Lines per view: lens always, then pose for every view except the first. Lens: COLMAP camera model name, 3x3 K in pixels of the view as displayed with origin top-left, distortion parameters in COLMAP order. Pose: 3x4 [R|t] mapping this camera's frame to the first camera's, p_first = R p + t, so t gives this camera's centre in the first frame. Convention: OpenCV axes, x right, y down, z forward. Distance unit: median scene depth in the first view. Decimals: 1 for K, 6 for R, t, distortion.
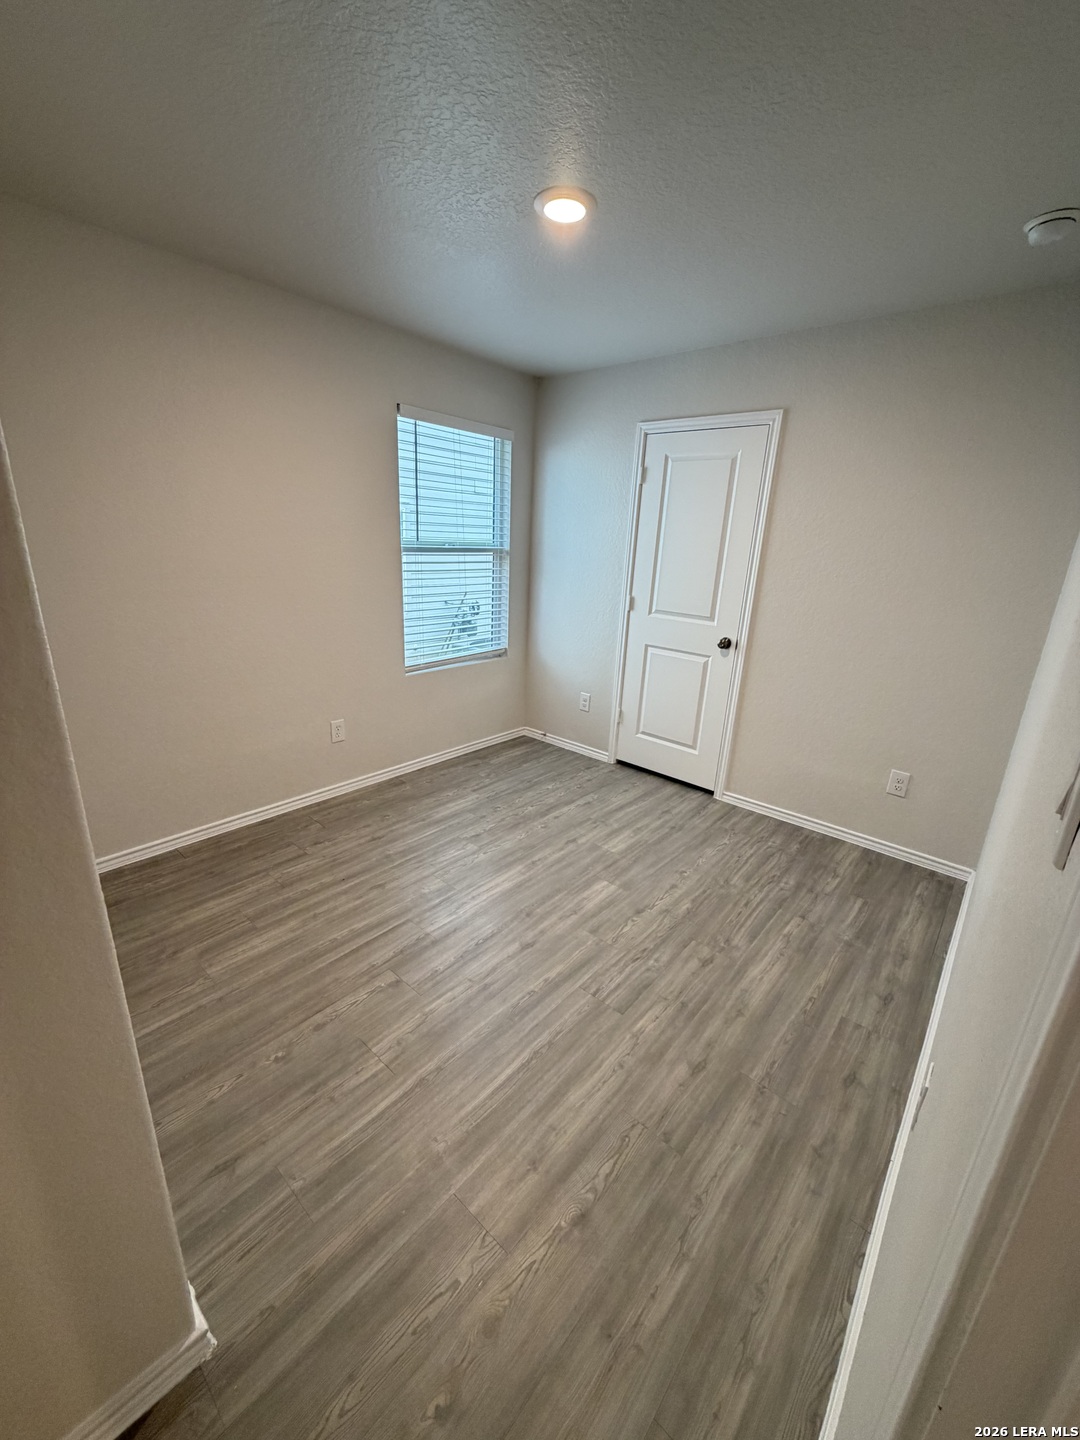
lens RADIAL K [[573.4, 0, 542.3], [0, 573.4, 717.4], [0, 0, 1]] dist [0.000700, -0.000144]
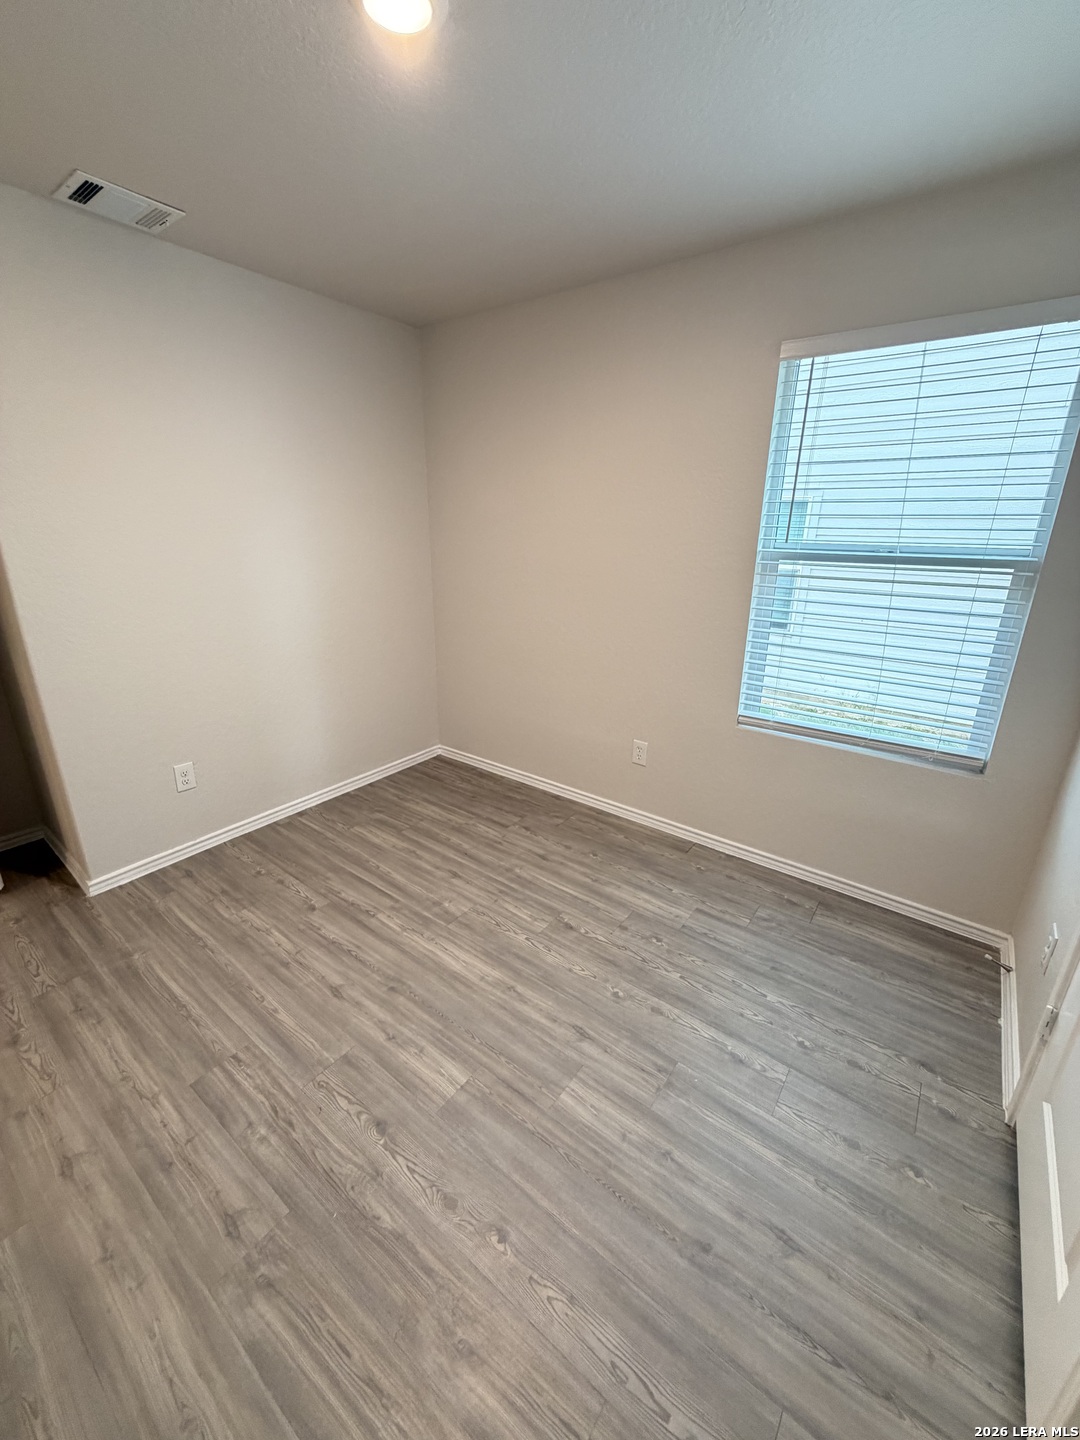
lens RADIAL K [[573.4, 0, 531.7], [0, 573.4, 714.6], [0, 0, 1]] dist [0.000700, -0.000144]
pose [[0.063210, 0.278808, -0.958264, 0.643209], [-0.309920, 0.918197, 0.246707, -0.270082], [0.948659, 0.281390, 0.144448, 0.931520]]
